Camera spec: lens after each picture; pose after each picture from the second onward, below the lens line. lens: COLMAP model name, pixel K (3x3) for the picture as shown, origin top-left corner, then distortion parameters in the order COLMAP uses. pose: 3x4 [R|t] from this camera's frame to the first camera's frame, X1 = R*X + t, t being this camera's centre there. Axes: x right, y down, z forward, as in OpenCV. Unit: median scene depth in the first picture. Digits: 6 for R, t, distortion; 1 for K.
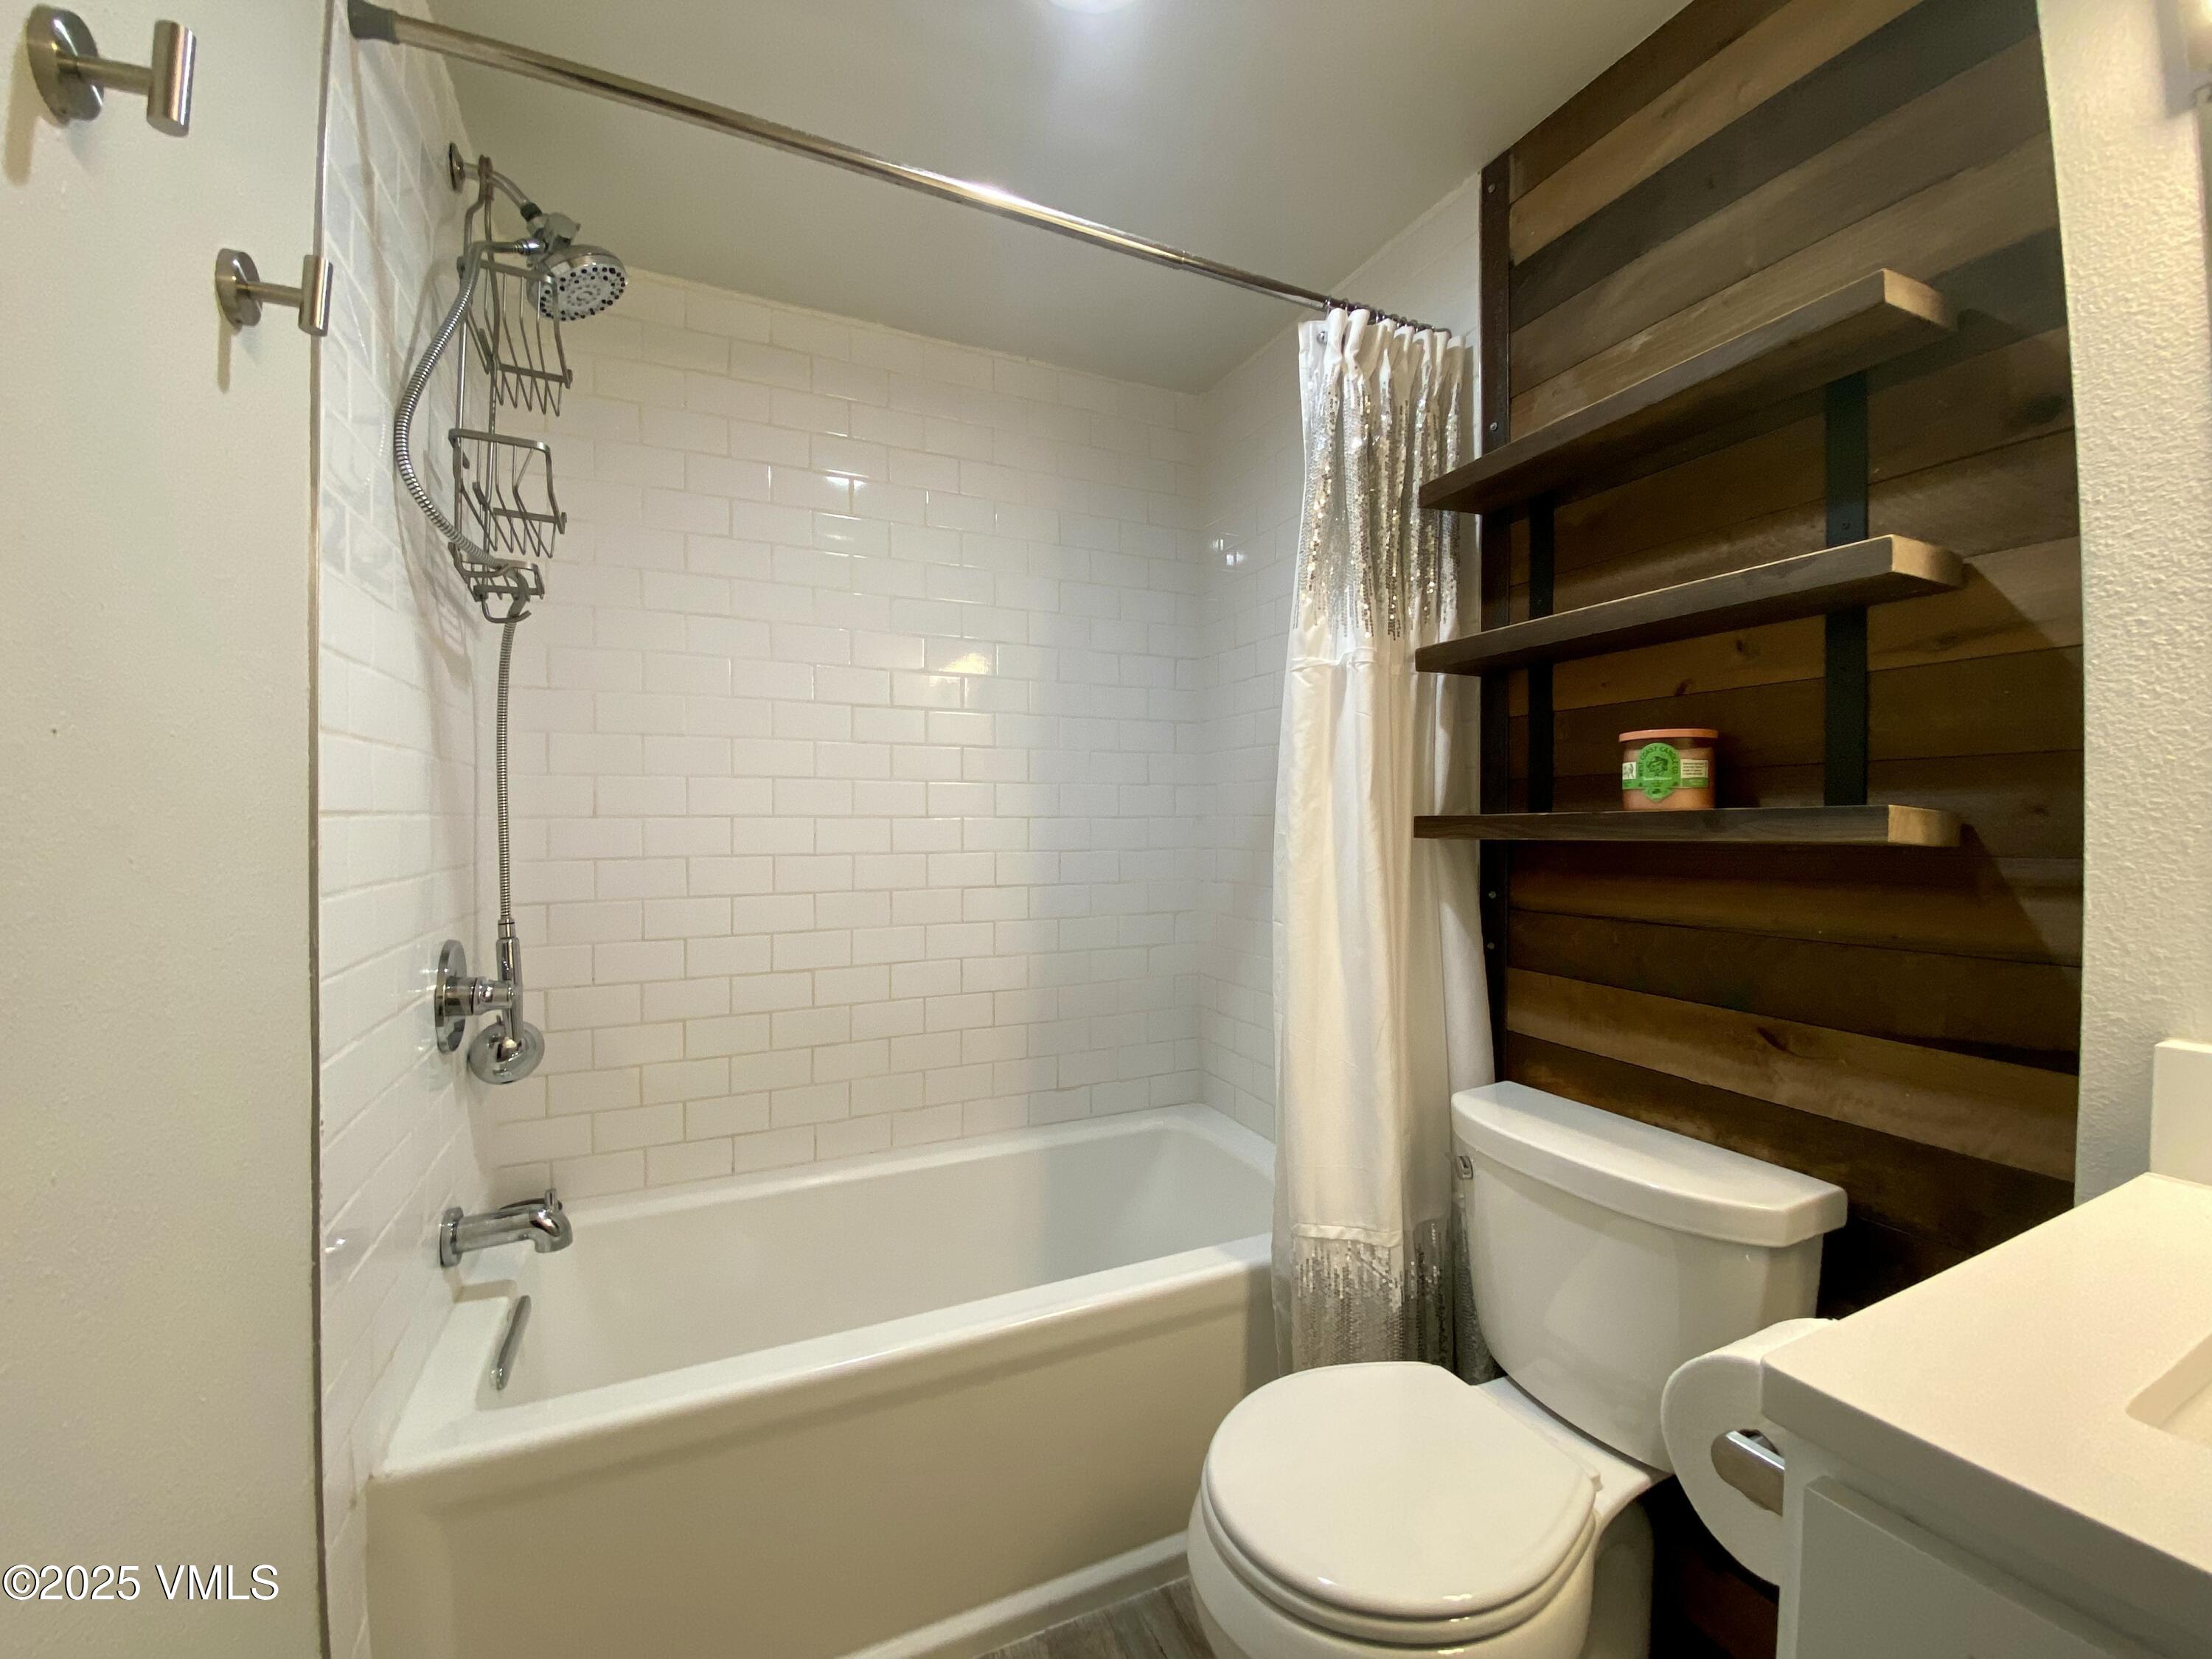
lens RADIAL K [[893.3, 0, 1104.7], [0, 893.3, 842.9], [0, 0, 1]] dist [0.010833, -0.019597]
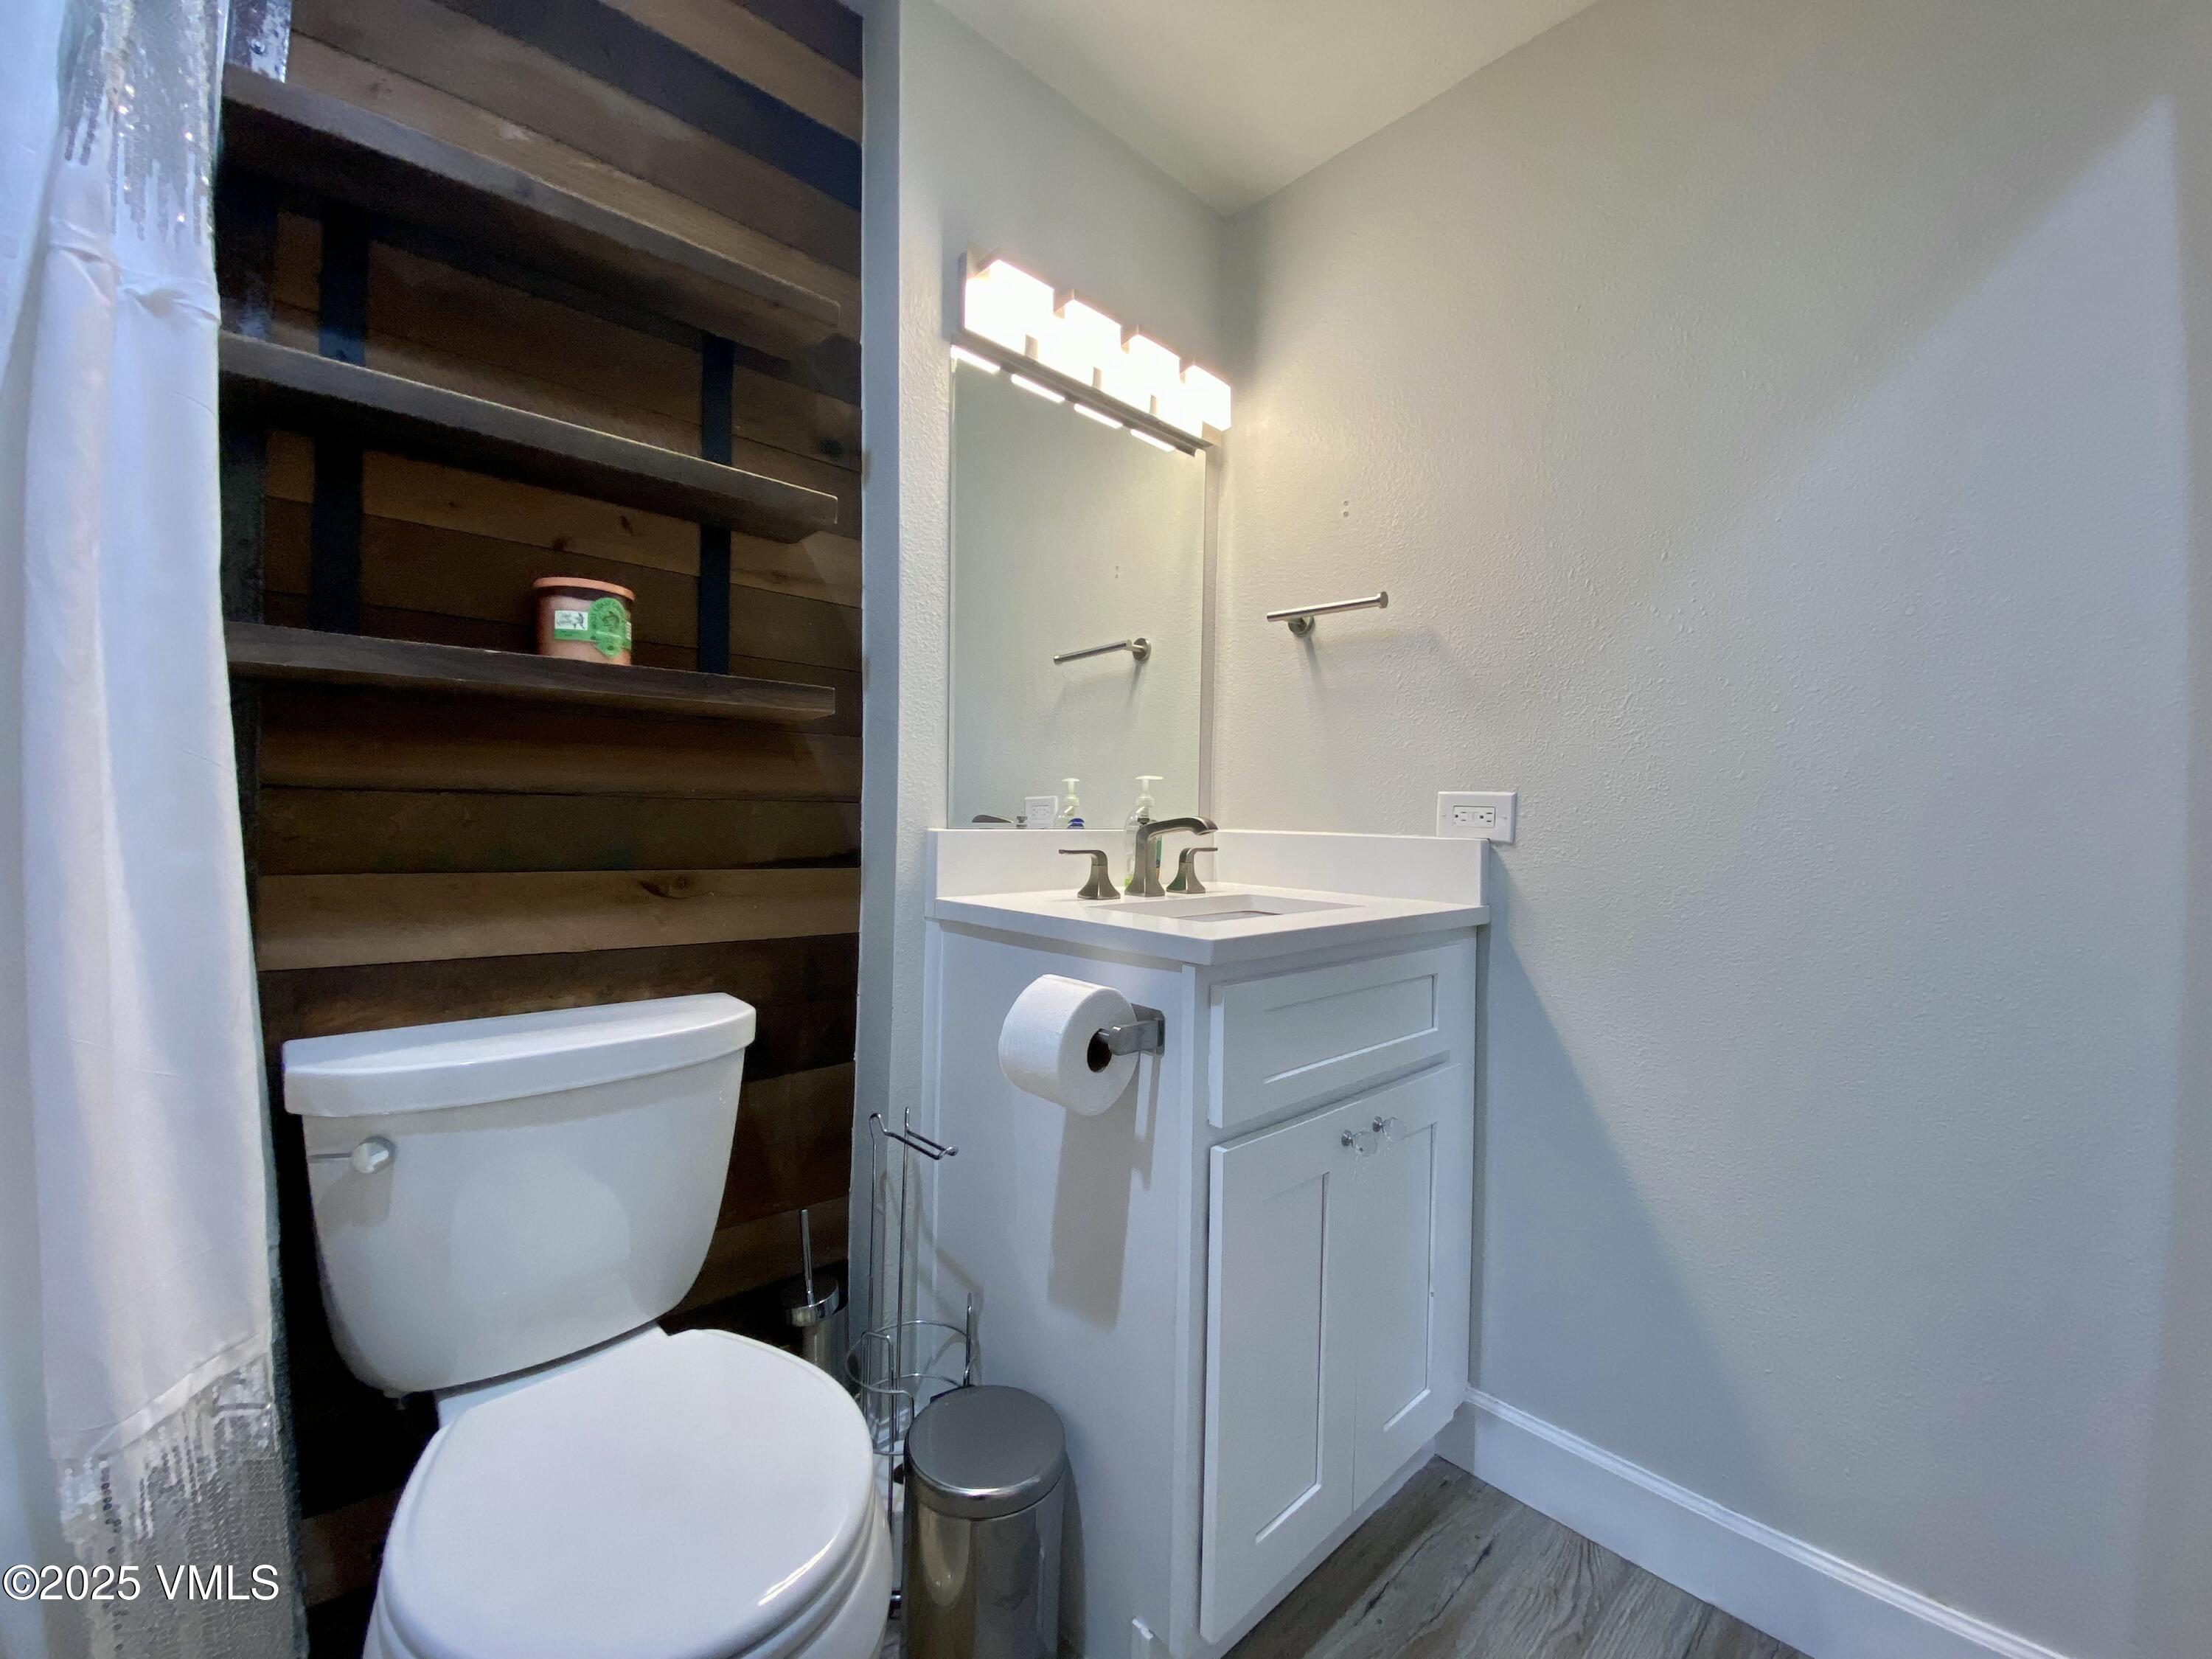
lens RADIAL K [[898.0, 0, 1110.9], [0, 898.0, 820.3], [0, 0, 1]] dist [0.021720, -0.020205]
pose [[-0.313176, -0.014989, 0.949577, -0.480213], [-0.003861, 0.999887, 0.014510, 0.111516], [-0.949687, 0.000878, -0.313199, 0.781665]]
